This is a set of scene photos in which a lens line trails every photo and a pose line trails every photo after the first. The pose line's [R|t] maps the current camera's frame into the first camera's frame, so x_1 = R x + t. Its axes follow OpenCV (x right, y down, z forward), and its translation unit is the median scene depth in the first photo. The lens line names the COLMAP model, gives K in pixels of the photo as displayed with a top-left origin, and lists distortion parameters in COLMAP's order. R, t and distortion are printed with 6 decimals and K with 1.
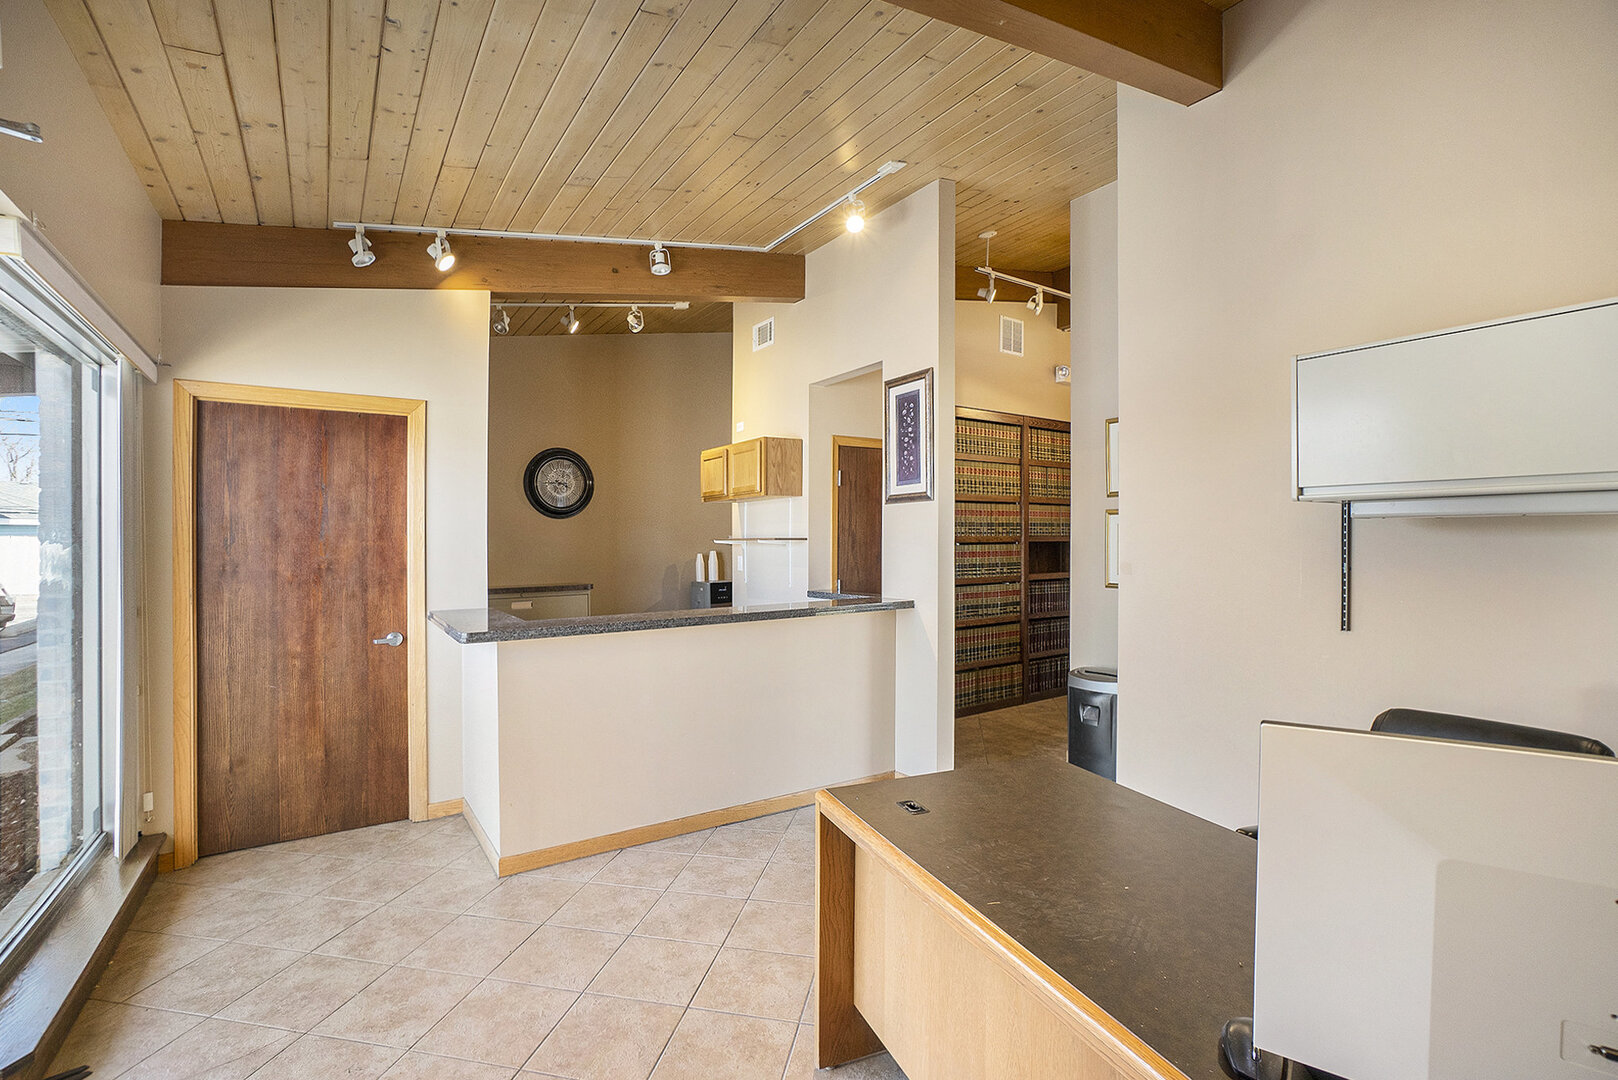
lens RADIAL K [[772.2, 0, 766.1], [0, 772.2, 530.9], [0, 0, 1]] dist [-0.001516, -0.000297]
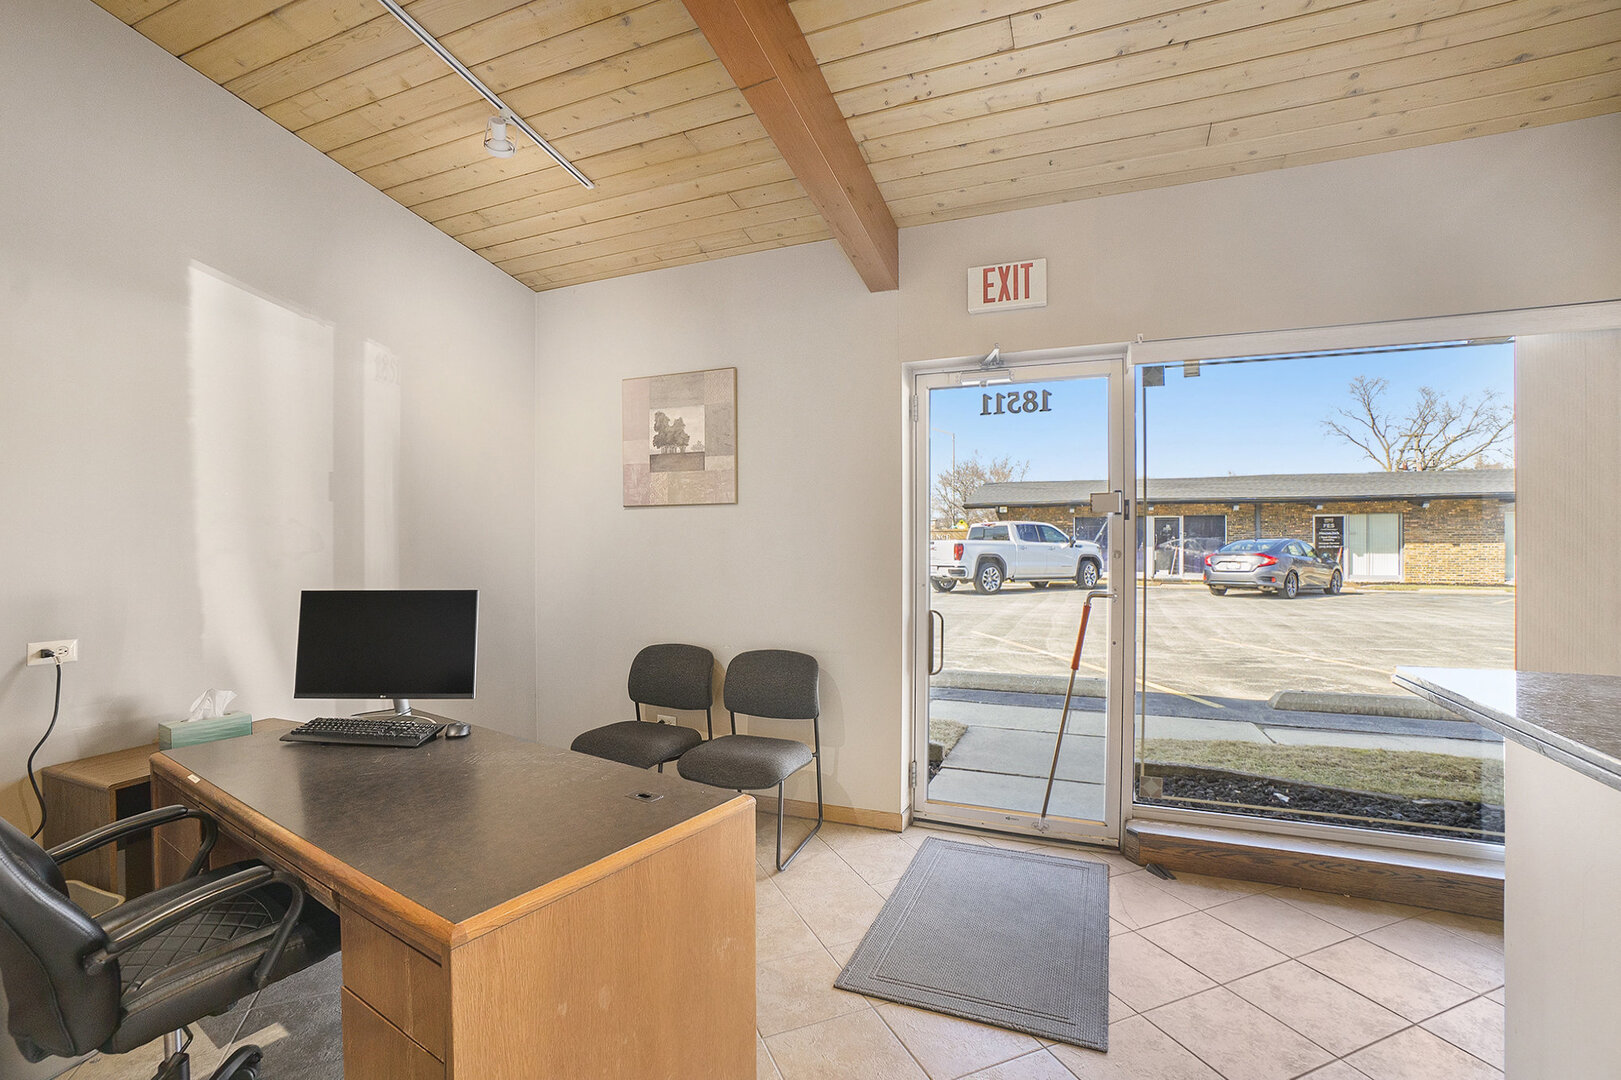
lens RADIAL K [[719.3, 0, 807.8], [0, 719.3, 545.2], [0, 0, 1]] dist [-0.059756, 0.020683]
pose [[-0.798218, 0.013116, -0.602225, 0.257383], [0.016374, 0.999866, 0.000073, 0.017324], [0.602146, -0.009802, -0.798326, 0.843014]]
